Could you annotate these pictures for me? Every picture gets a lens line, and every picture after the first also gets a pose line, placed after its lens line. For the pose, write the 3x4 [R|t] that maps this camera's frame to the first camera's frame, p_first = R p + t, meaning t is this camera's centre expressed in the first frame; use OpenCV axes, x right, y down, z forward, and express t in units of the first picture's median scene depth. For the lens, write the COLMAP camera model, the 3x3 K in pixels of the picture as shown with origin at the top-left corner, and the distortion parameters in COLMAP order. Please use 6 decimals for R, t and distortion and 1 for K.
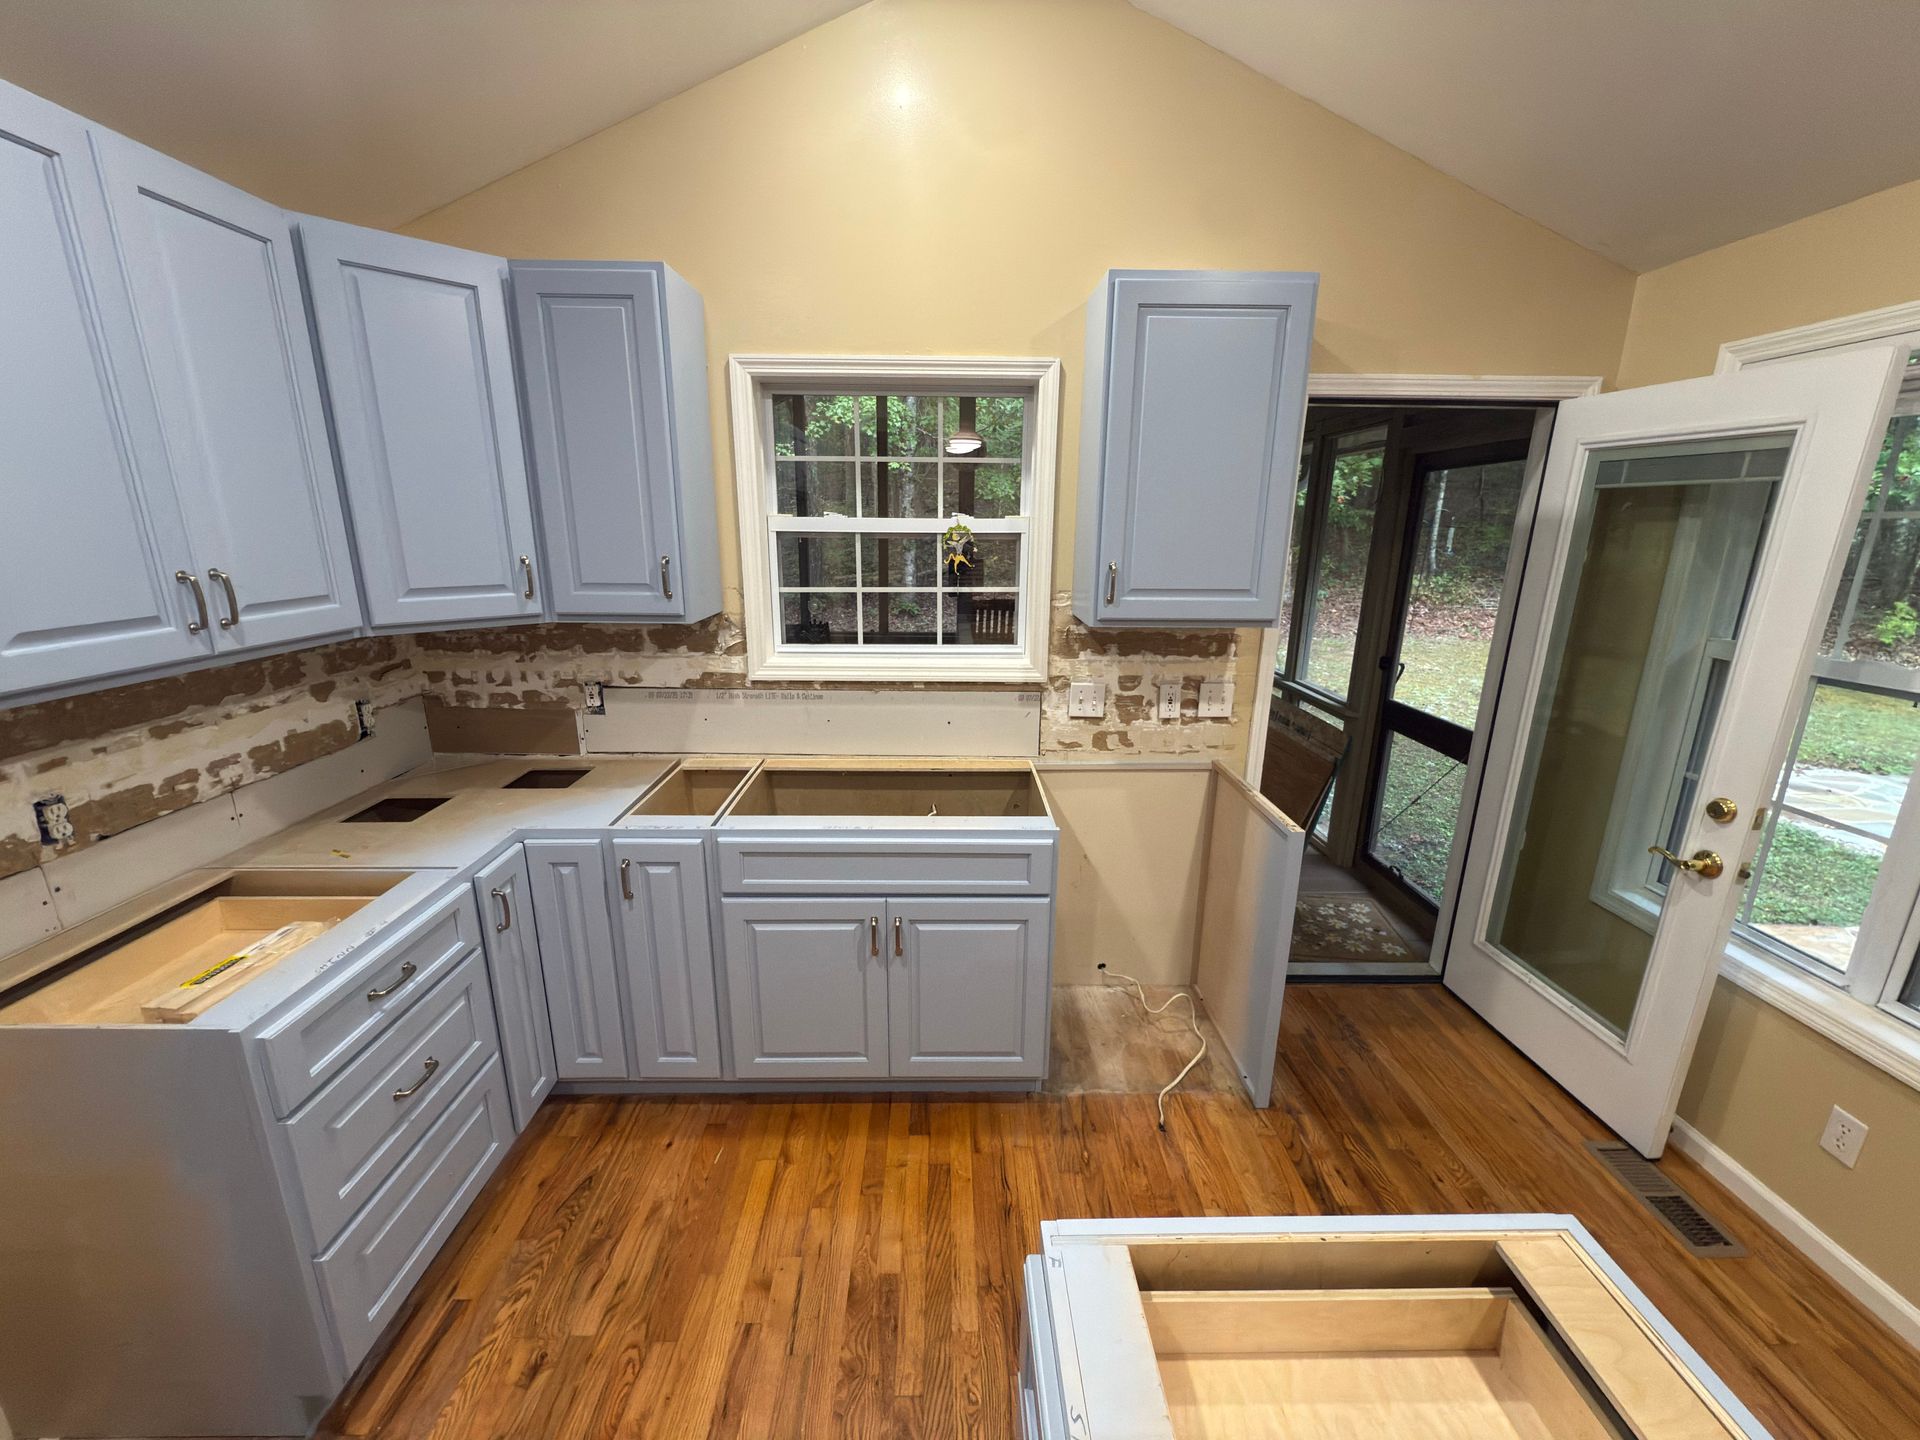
lens RADIAL K [[762.4, 0, 956.2], [0, 762.4, 719.6], [0, 0, 1]] dist [-0.001527, 0.000256]
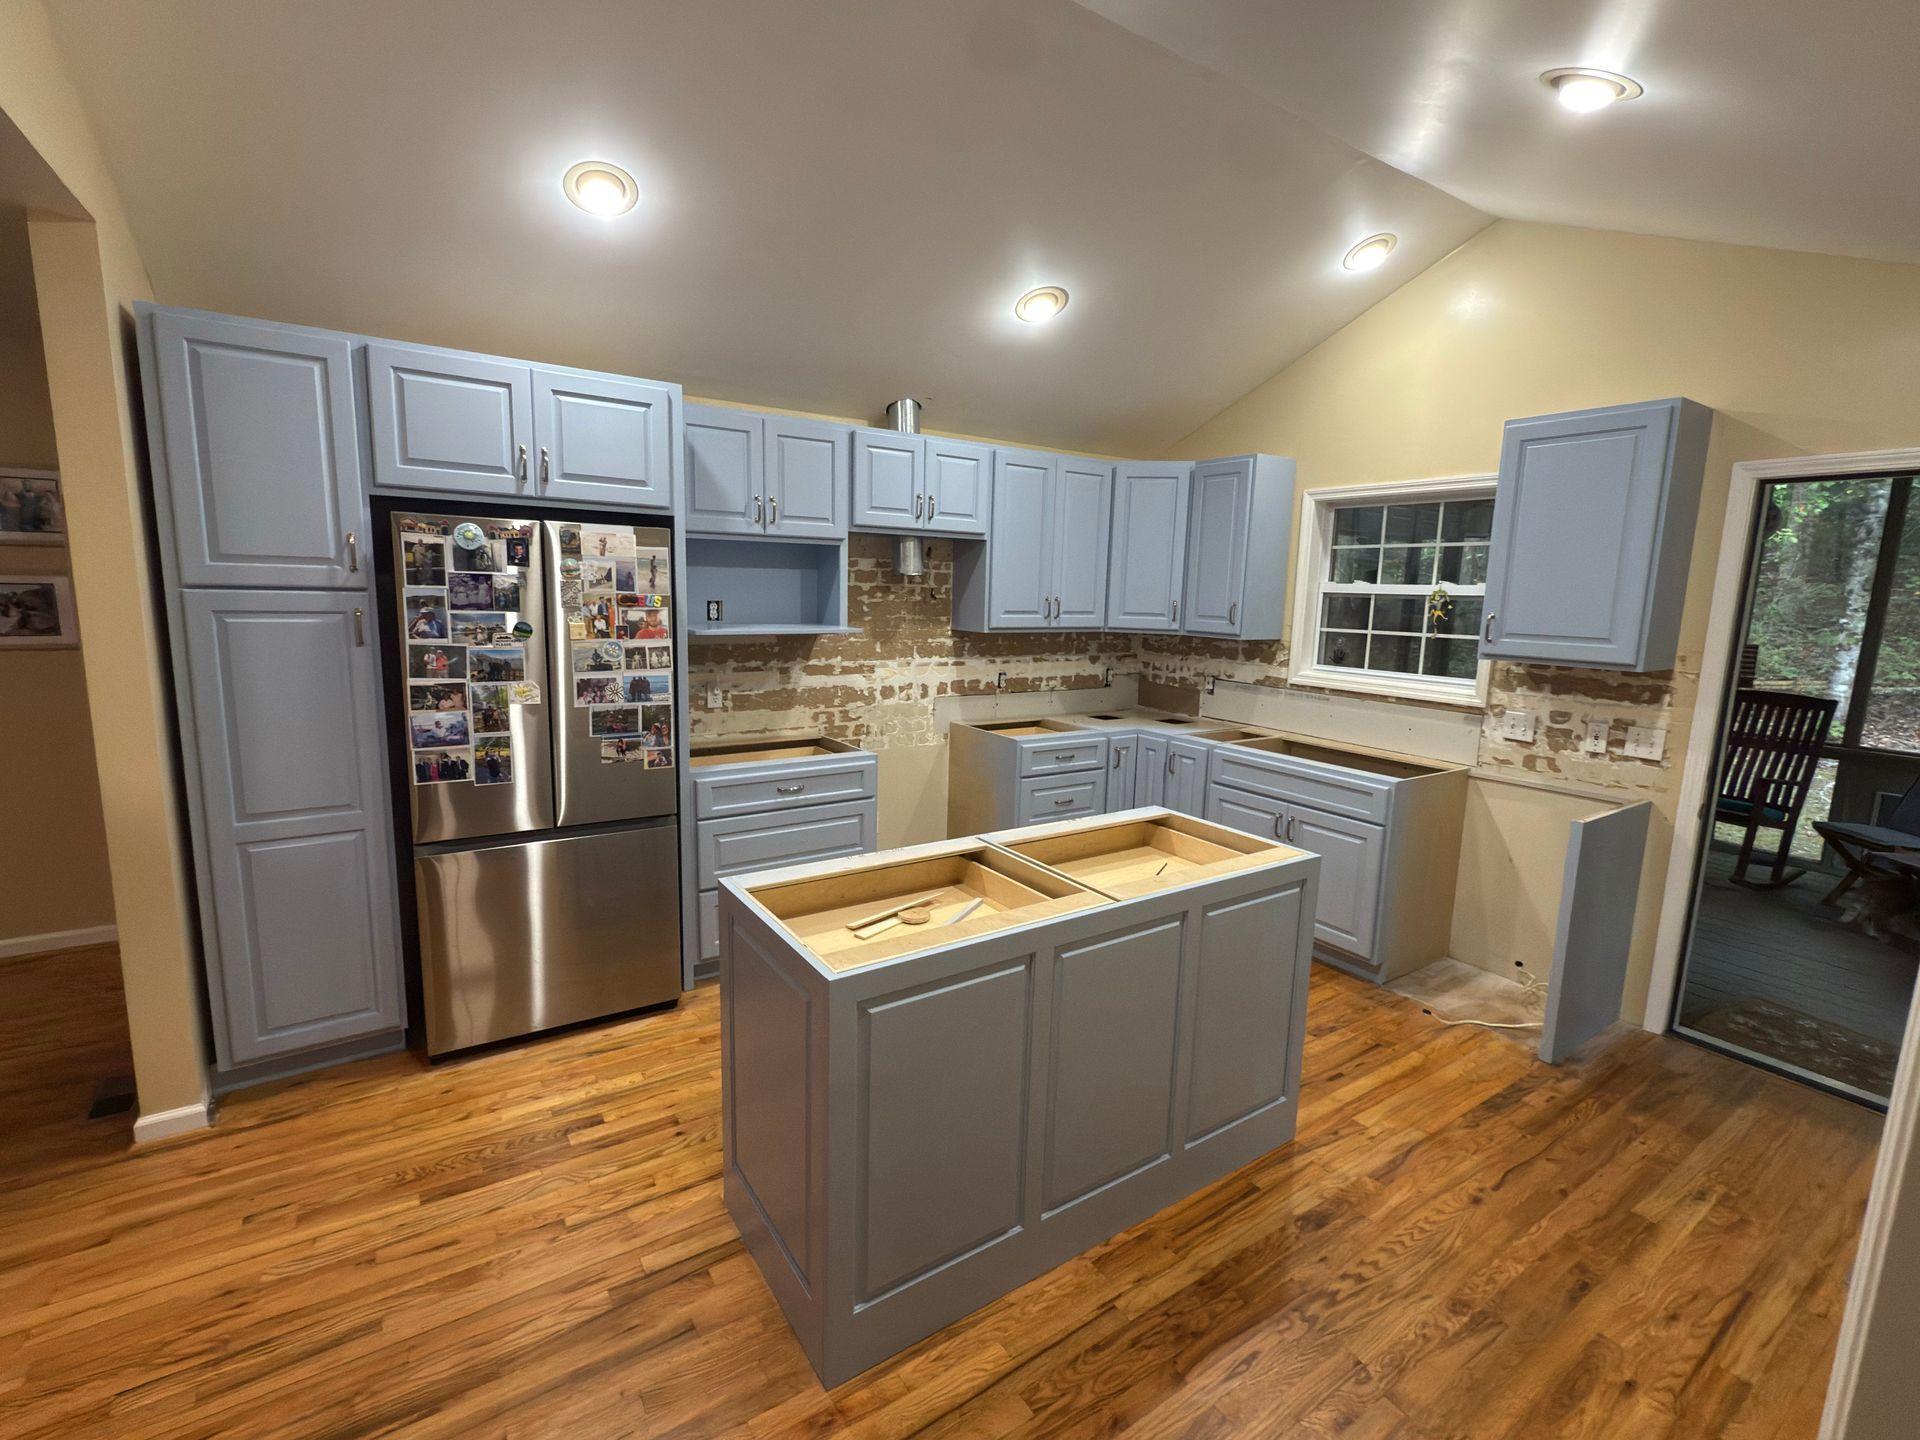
lens RADIAL K [[857.1, 0, 956.1], [0, 857.1, 719.4], [0, 0, 1]] dist [-0.002220, 0.000132]
pose [[0.538992, 0.134379, -0.831522, 0.958434], [-0.235385, 0.971892, 0.004487, 0.199255], [0.808753, 0.193309, 0.555473, -0.609675]]
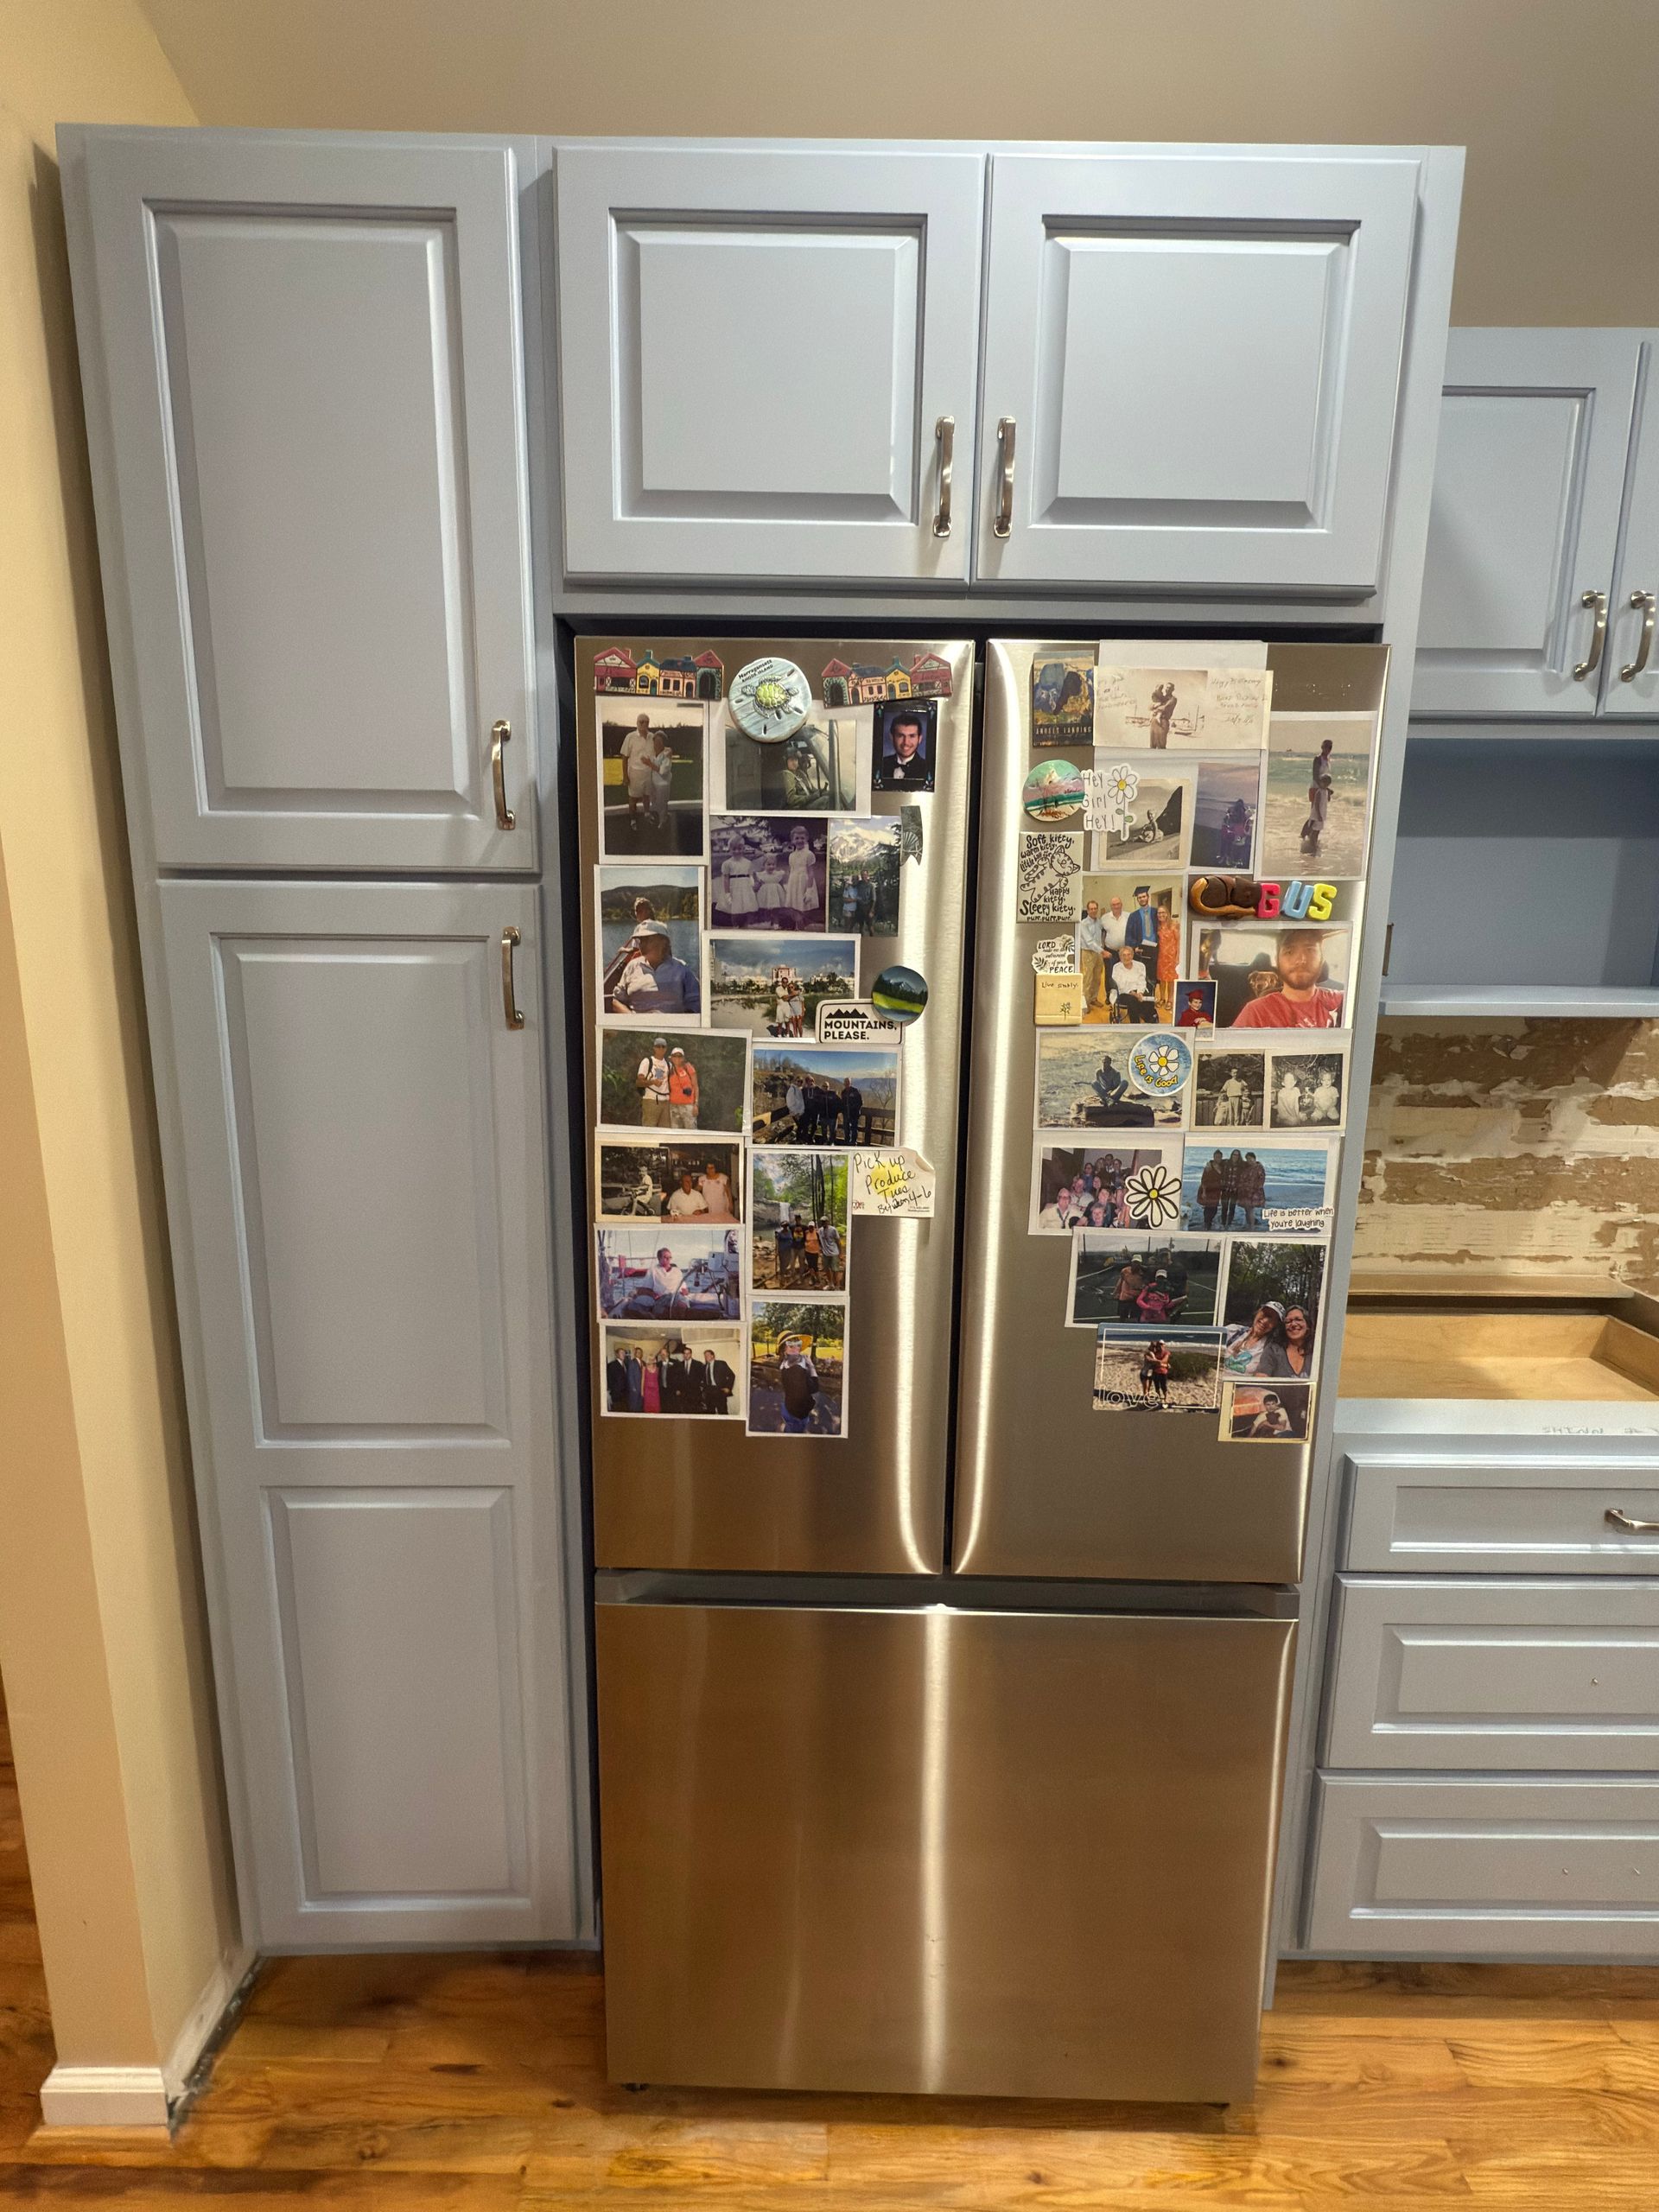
lens RADIAL K [[987.5, 0, 829.8], [0, 987.5, 1101.4], [0, 0, 1]] dist [-0.002220, 0.000132]
pose [[-0.028366, 0.157855, -0.987055, 0.036044], [-0.264126, 0.951174, 0.159707, 0.210397], [0.964071, 0.265237, 0.014713, -0.478580]]
